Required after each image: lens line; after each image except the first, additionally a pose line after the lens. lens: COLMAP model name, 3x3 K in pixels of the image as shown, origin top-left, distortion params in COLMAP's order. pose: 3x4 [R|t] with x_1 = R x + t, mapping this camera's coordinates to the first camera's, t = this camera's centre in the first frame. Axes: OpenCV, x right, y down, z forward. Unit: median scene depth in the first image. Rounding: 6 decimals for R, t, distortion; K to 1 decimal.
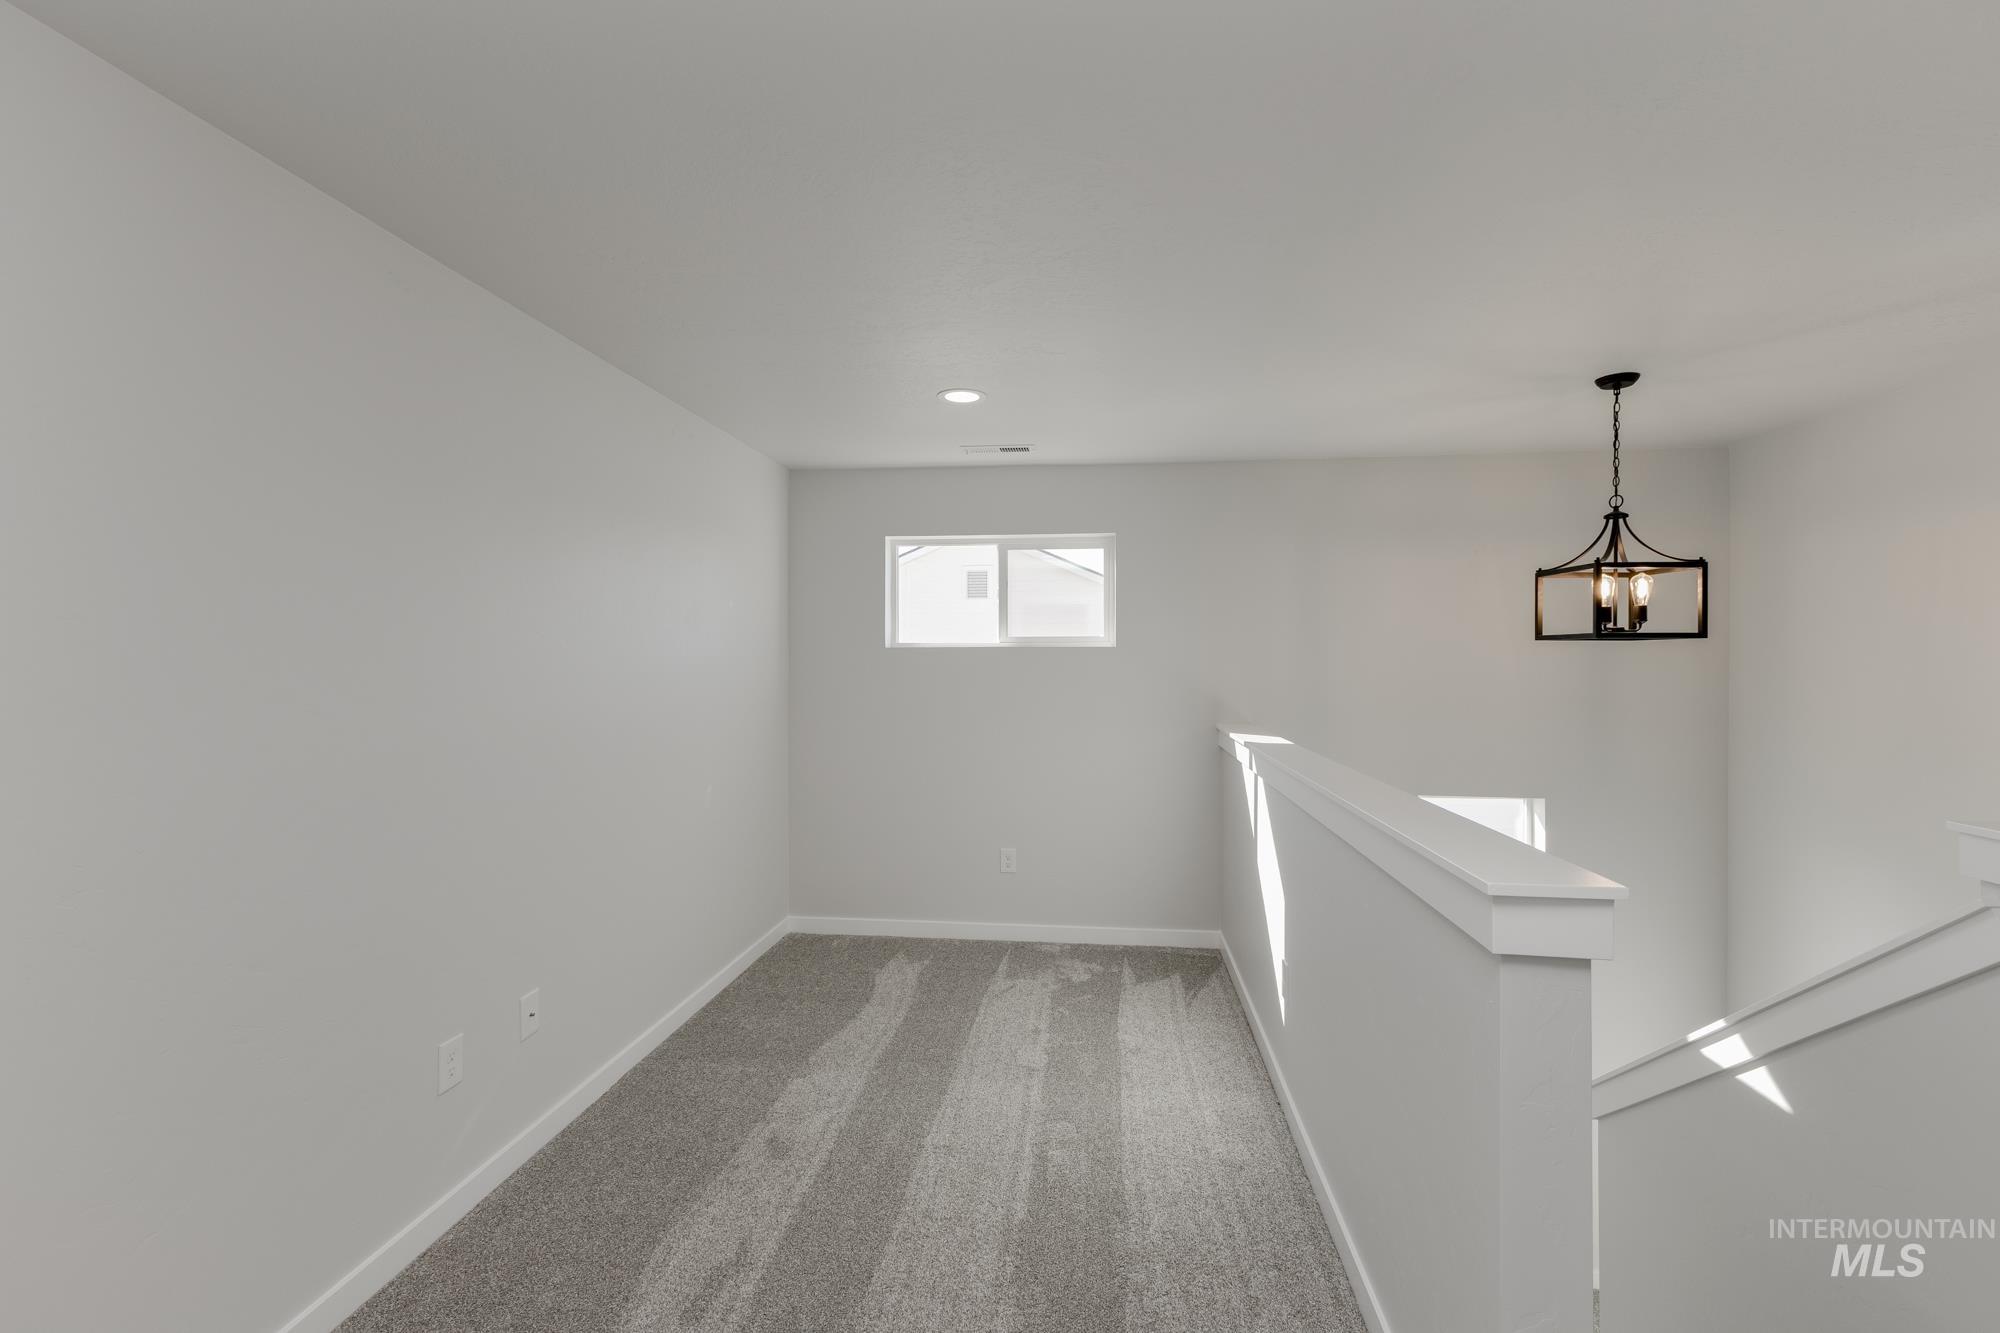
lens RADIAL K [[880.5, 0, 1003.8], [0, 880.5, 658.8], [0, 0, 1]] dist [0.007108, -0.001972]
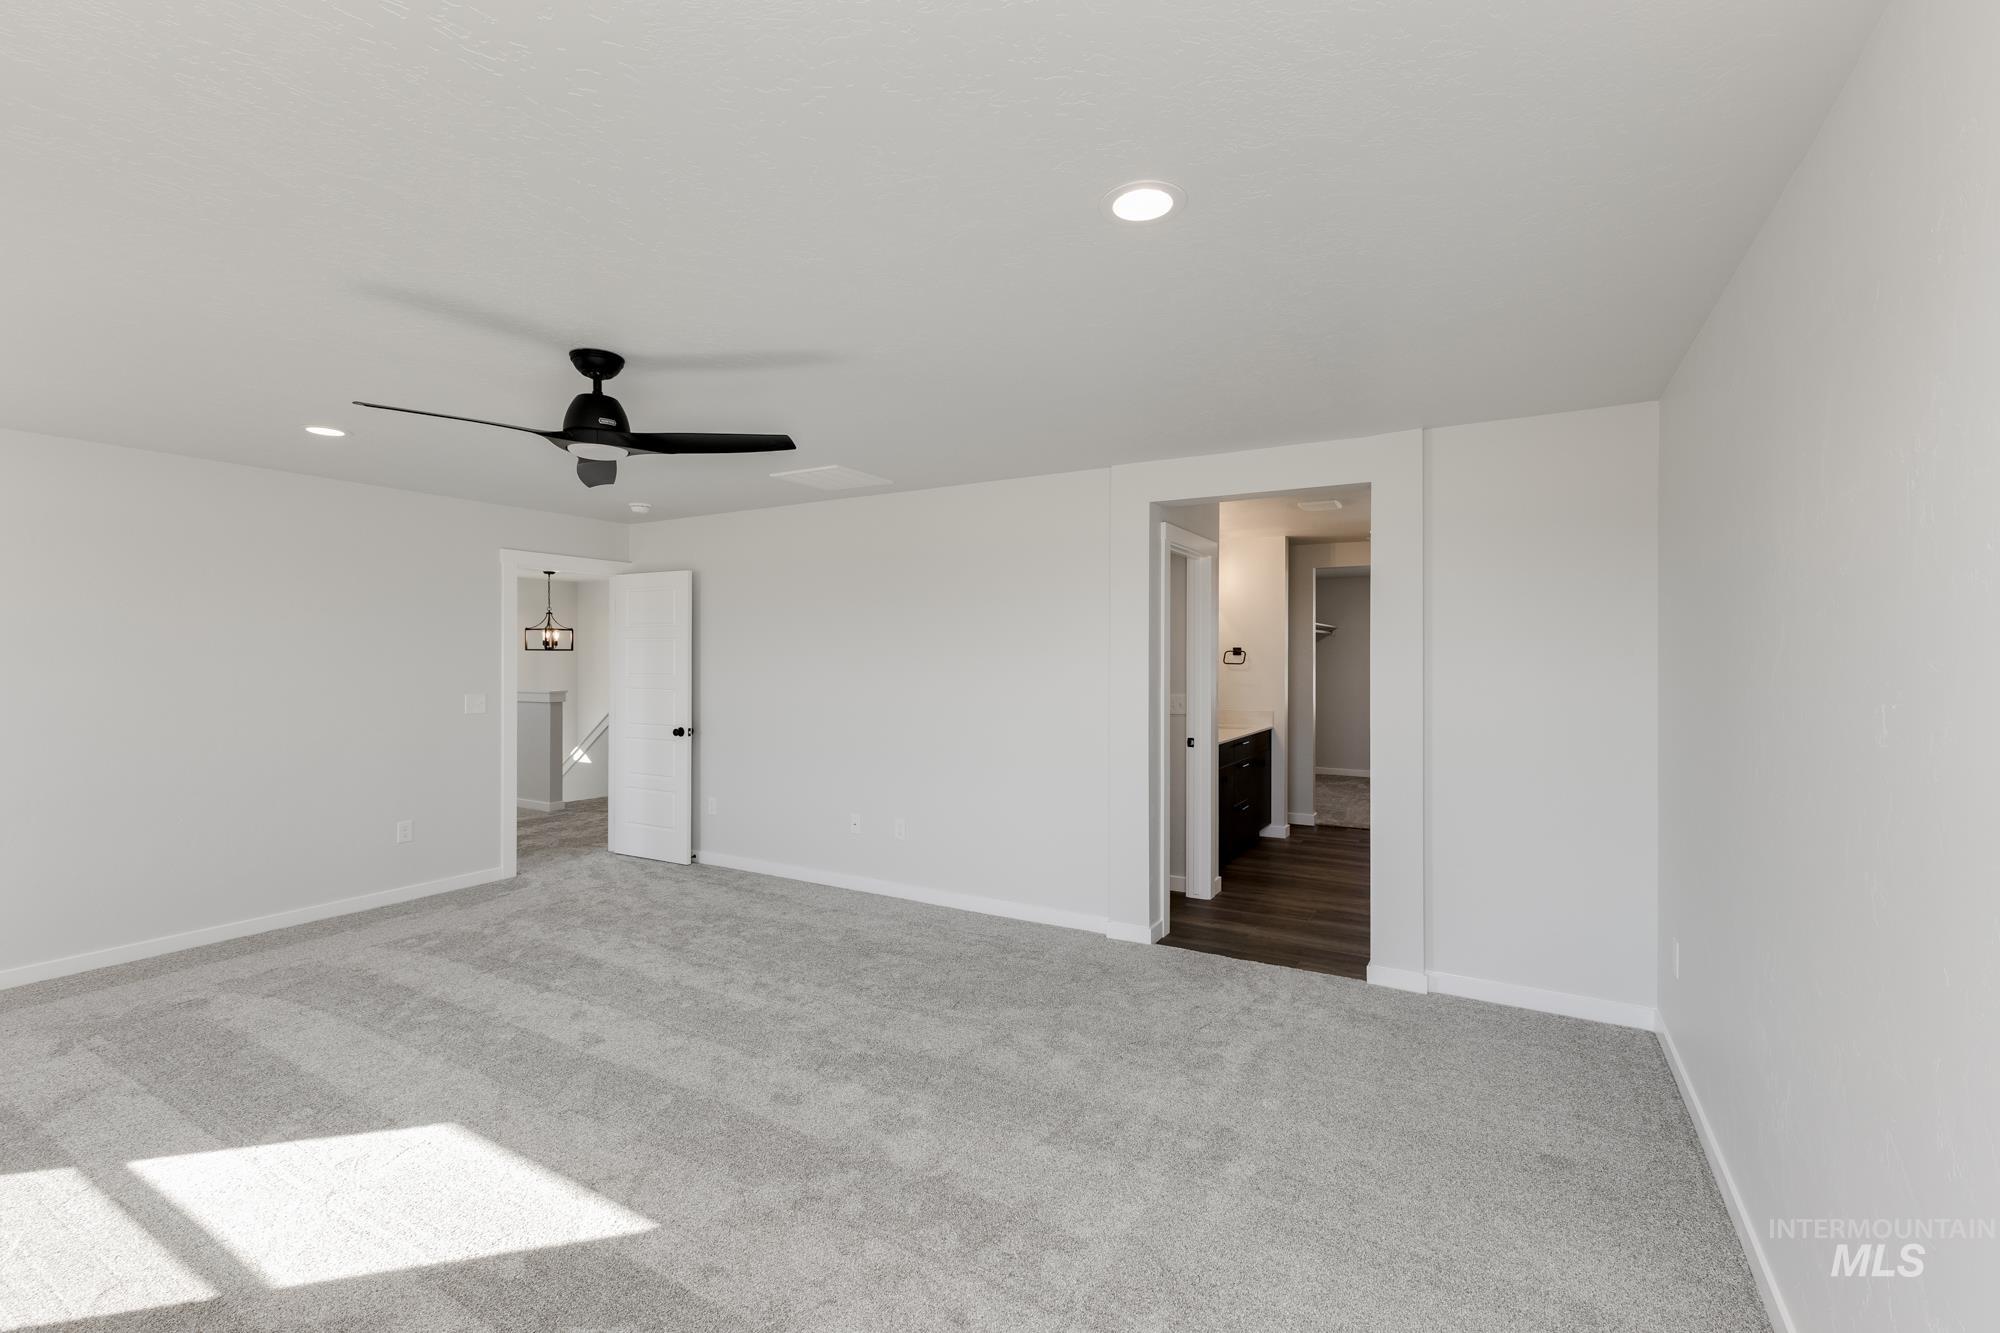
lens RADIAL K [[880.5, 0, 998.0], [0, 880.5, 659.3], [0, 0, 1]] dist [0.007108, -0.001972]
pose [[0.408040, -0.000460, 0.912964, -1.690459], [-0.005439, 0.999981, 0.002934, -0.007122], [-0.912948, -0.006163, 0.408030, -1.947959]]
